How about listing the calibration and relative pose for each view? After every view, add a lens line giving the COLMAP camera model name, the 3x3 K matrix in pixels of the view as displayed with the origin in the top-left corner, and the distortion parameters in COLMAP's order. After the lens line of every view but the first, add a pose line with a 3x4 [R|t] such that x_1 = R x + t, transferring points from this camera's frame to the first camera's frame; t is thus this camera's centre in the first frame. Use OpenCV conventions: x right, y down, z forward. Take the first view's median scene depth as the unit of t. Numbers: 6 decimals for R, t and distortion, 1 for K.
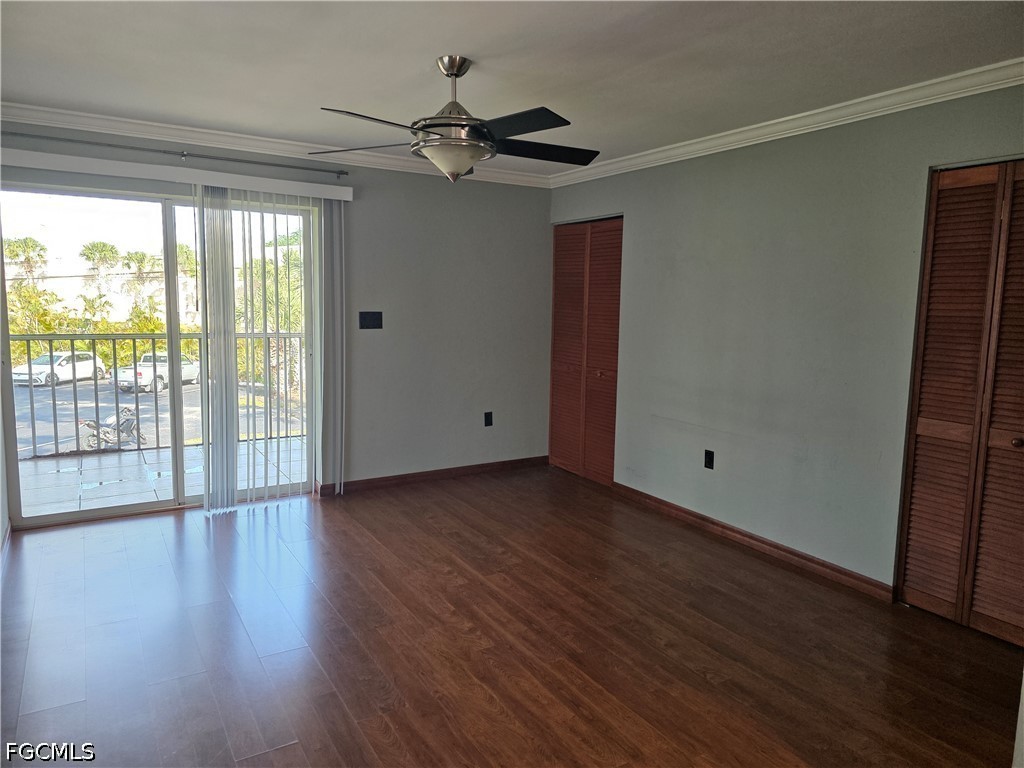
lens RADIAL K [[686.0, 0, 514.9], [0, 686.0, 379.2], [0, 0, 1]] dist [0.045954, -0.028306]
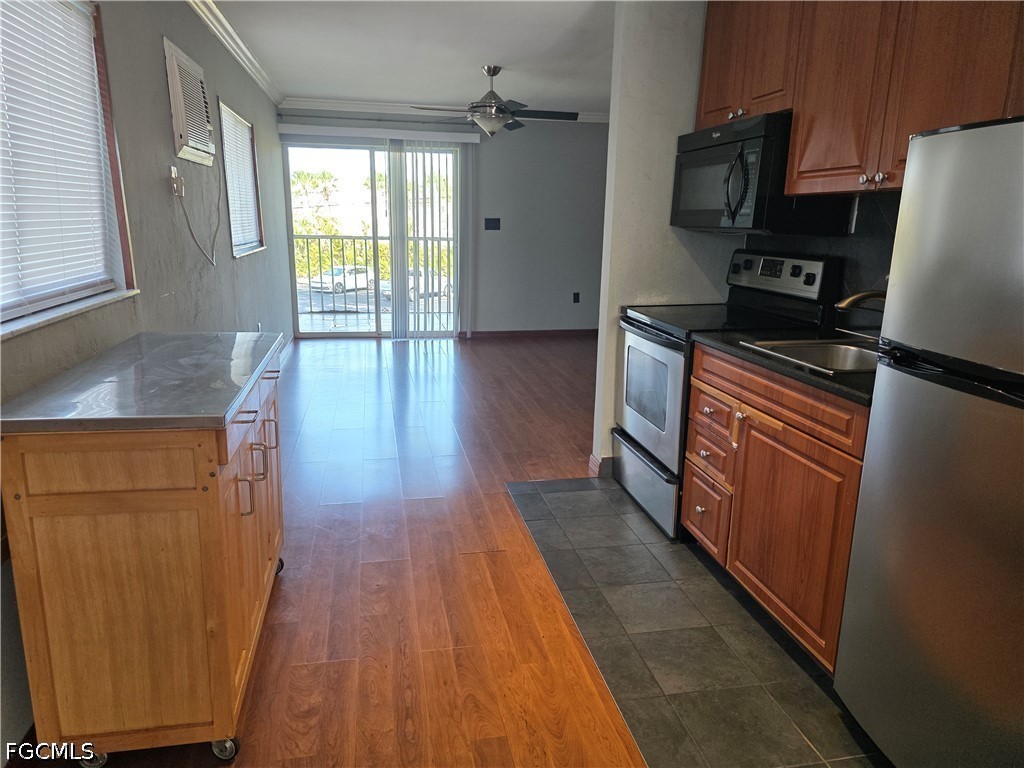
lens RADIAL K [[686.0, 0, 506.7], [0, 686.0, 383.4], [0, 0, 1]] dist [0.045954, -0.028306]
pose [[0.935479, 0.082338, -0.343656, 0.381477], [-0.043551, 0.991926, 0.119109, 0.082628], [0.350688, -0.096458, 0.931511, -0.443453]]
